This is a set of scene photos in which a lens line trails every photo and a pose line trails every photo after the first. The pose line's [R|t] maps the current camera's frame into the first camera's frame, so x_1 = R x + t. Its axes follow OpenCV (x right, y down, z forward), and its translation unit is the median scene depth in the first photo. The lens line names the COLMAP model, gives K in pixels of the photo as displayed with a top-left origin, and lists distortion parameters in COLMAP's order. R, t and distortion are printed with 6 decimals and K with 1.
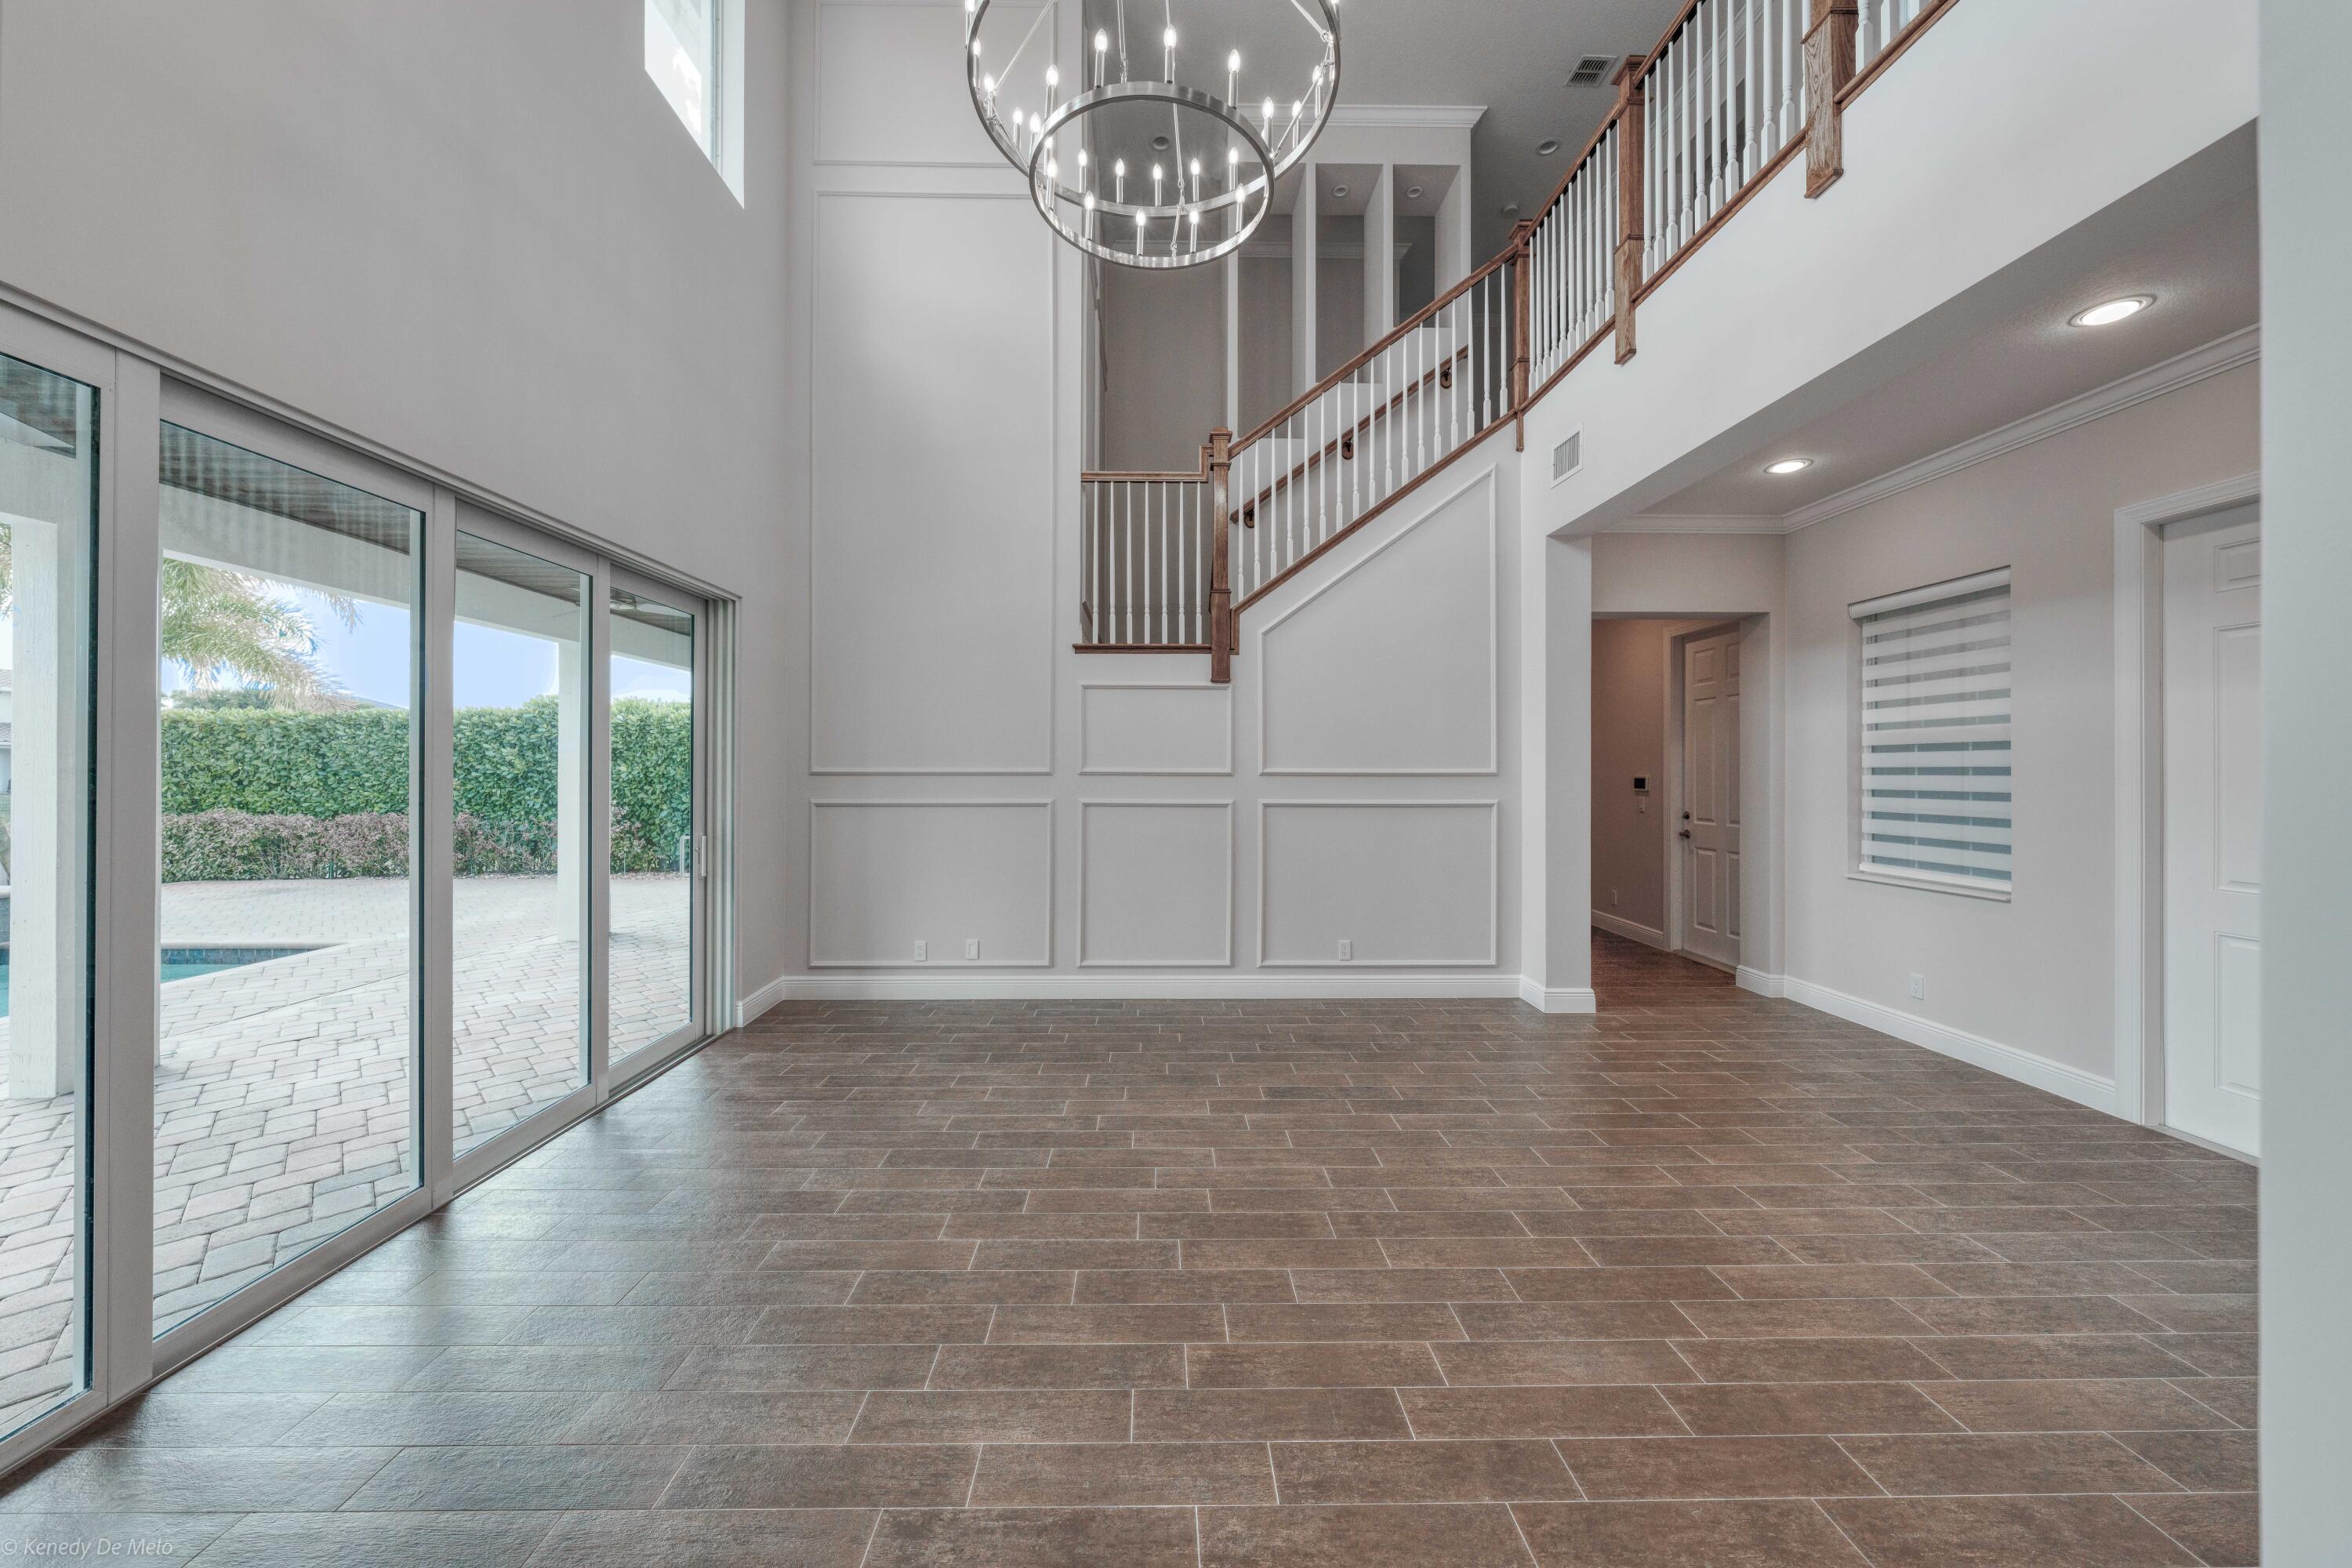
lens RADIAL K [[795.5, 0, 1176.8], [0, 795.5, 775.1], [0, 0, 1]] dist [-0.001796, -0.000034]
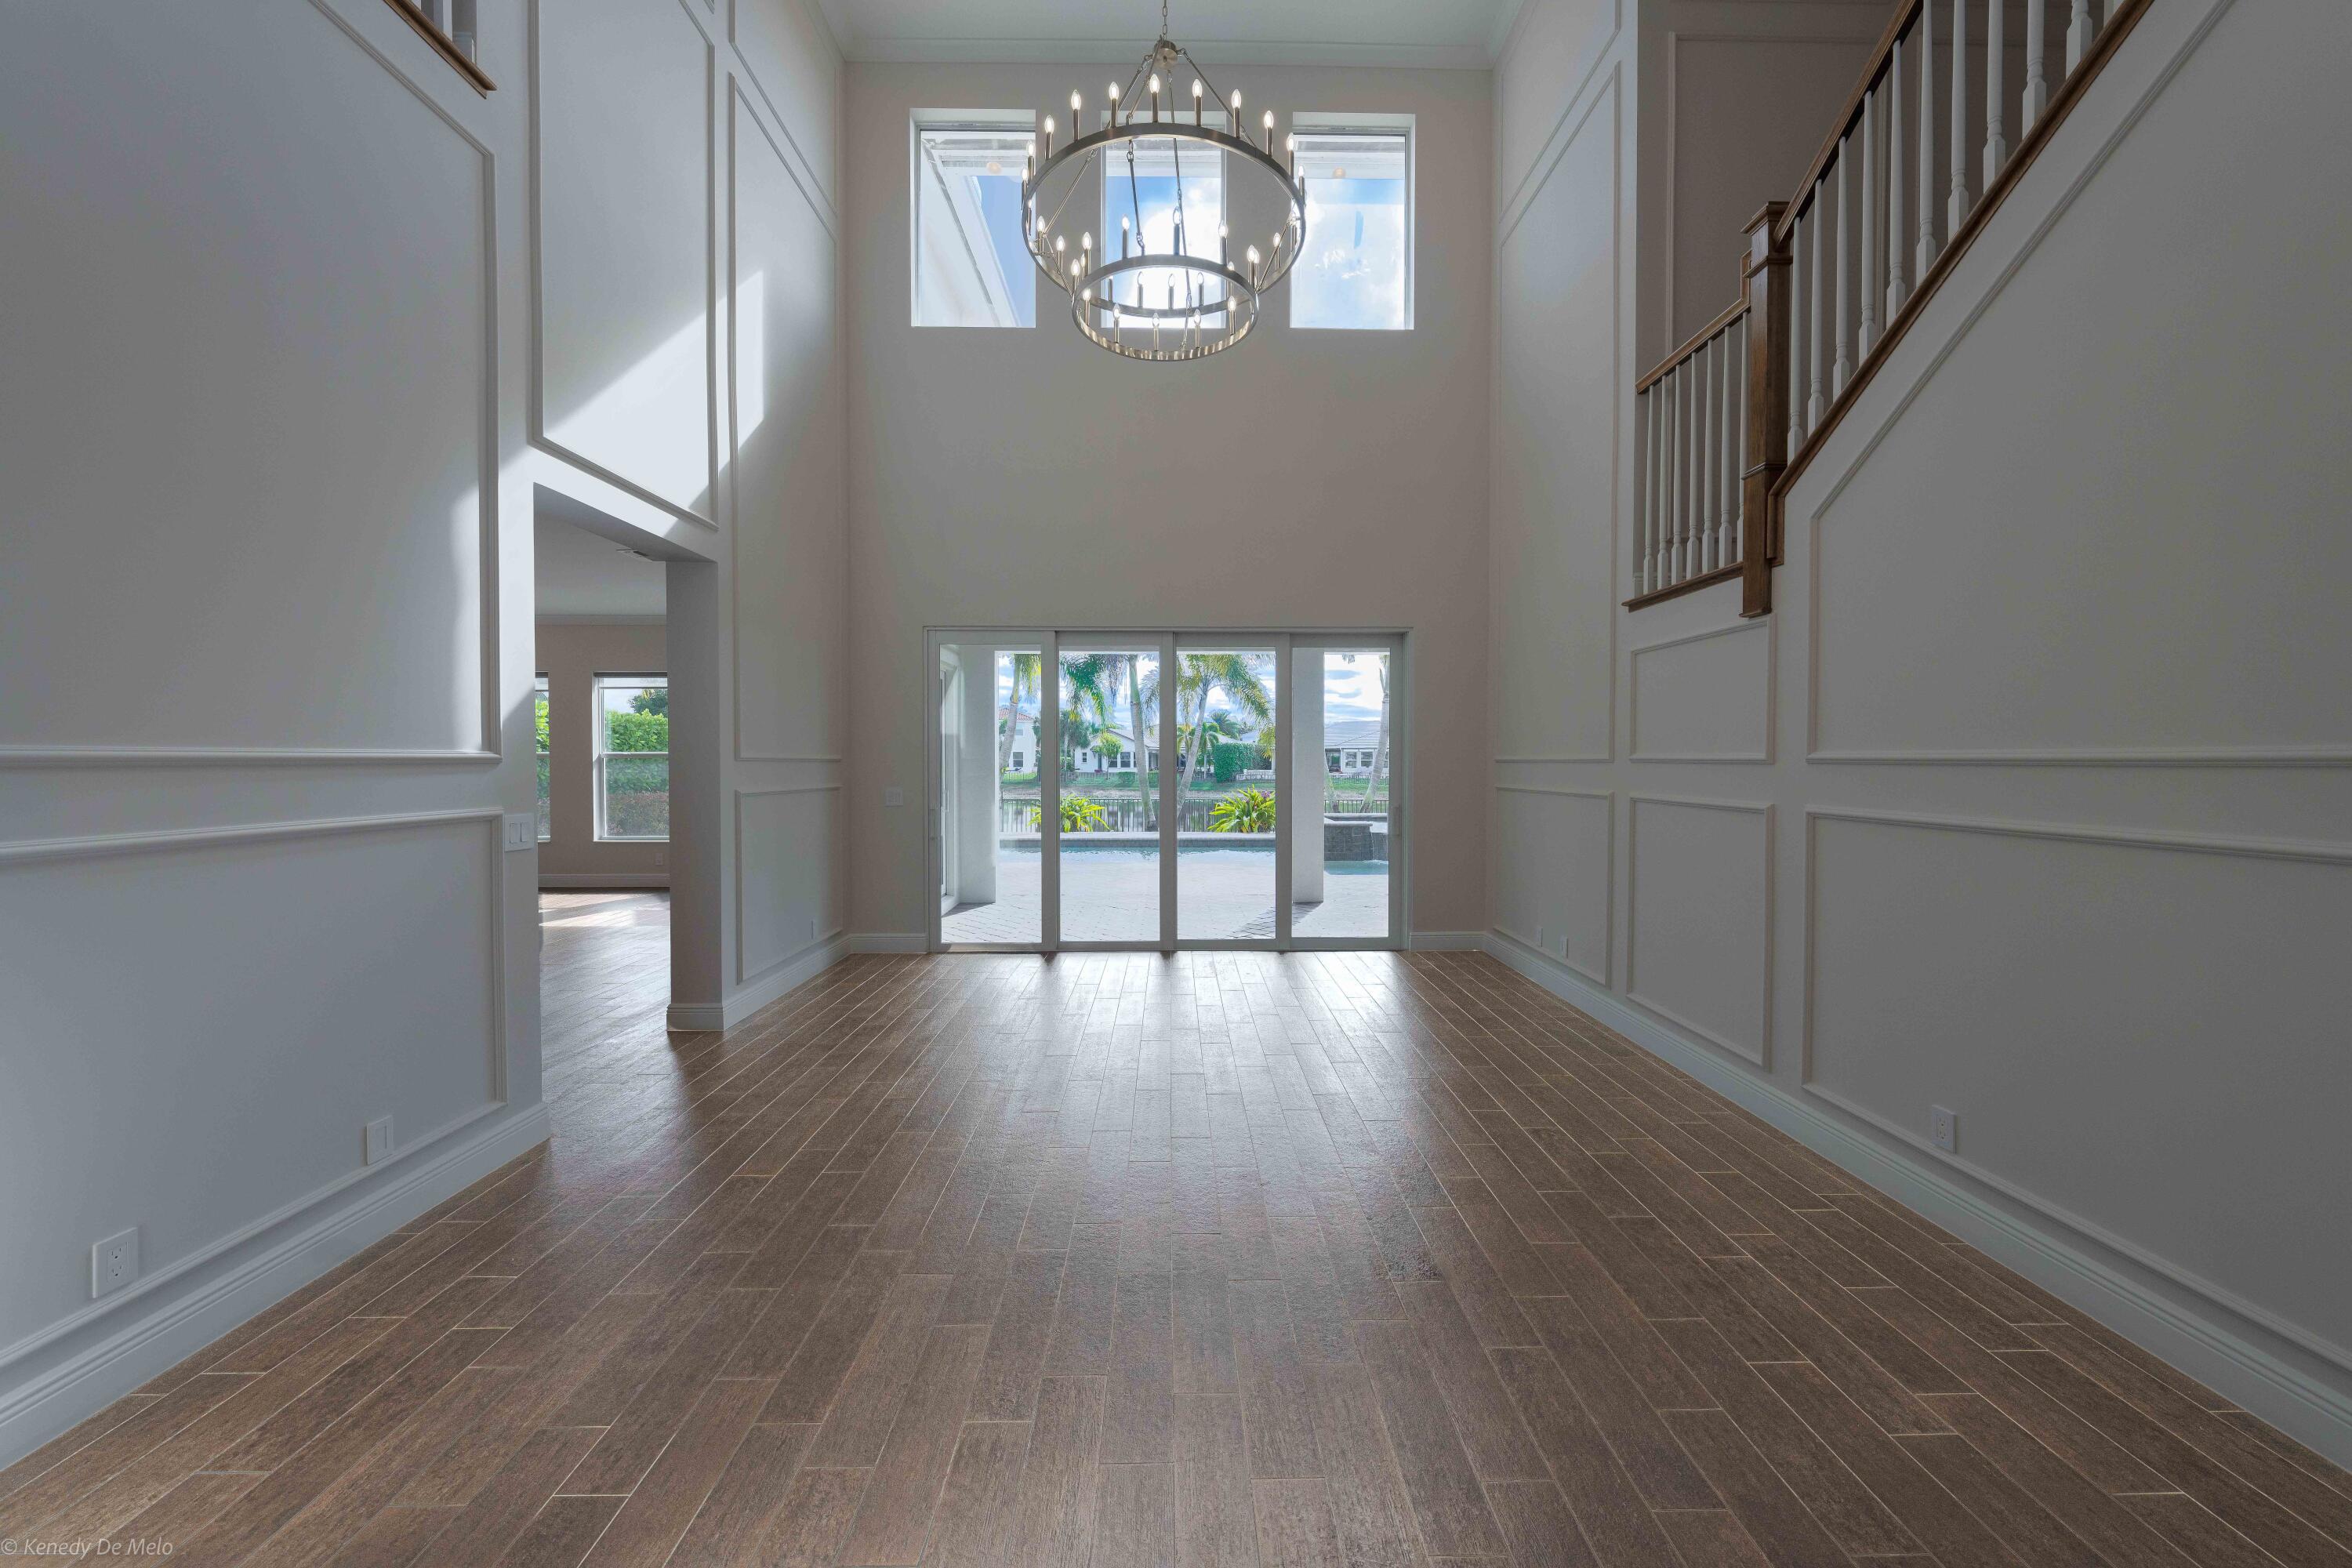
lens RADIAL K [[795.5, 0, 1176.8], [0, 795.5, 775.1], [0, 0, 1]] dist [-0.001796, -0.000034]
pose [[-0.000152, 0.016005, -0.999872, 0.687815], [-0.002170, 0.999870, 0.016005, 0.001674], [0.999998, 0.002172, -0.000118, 0.541840]]
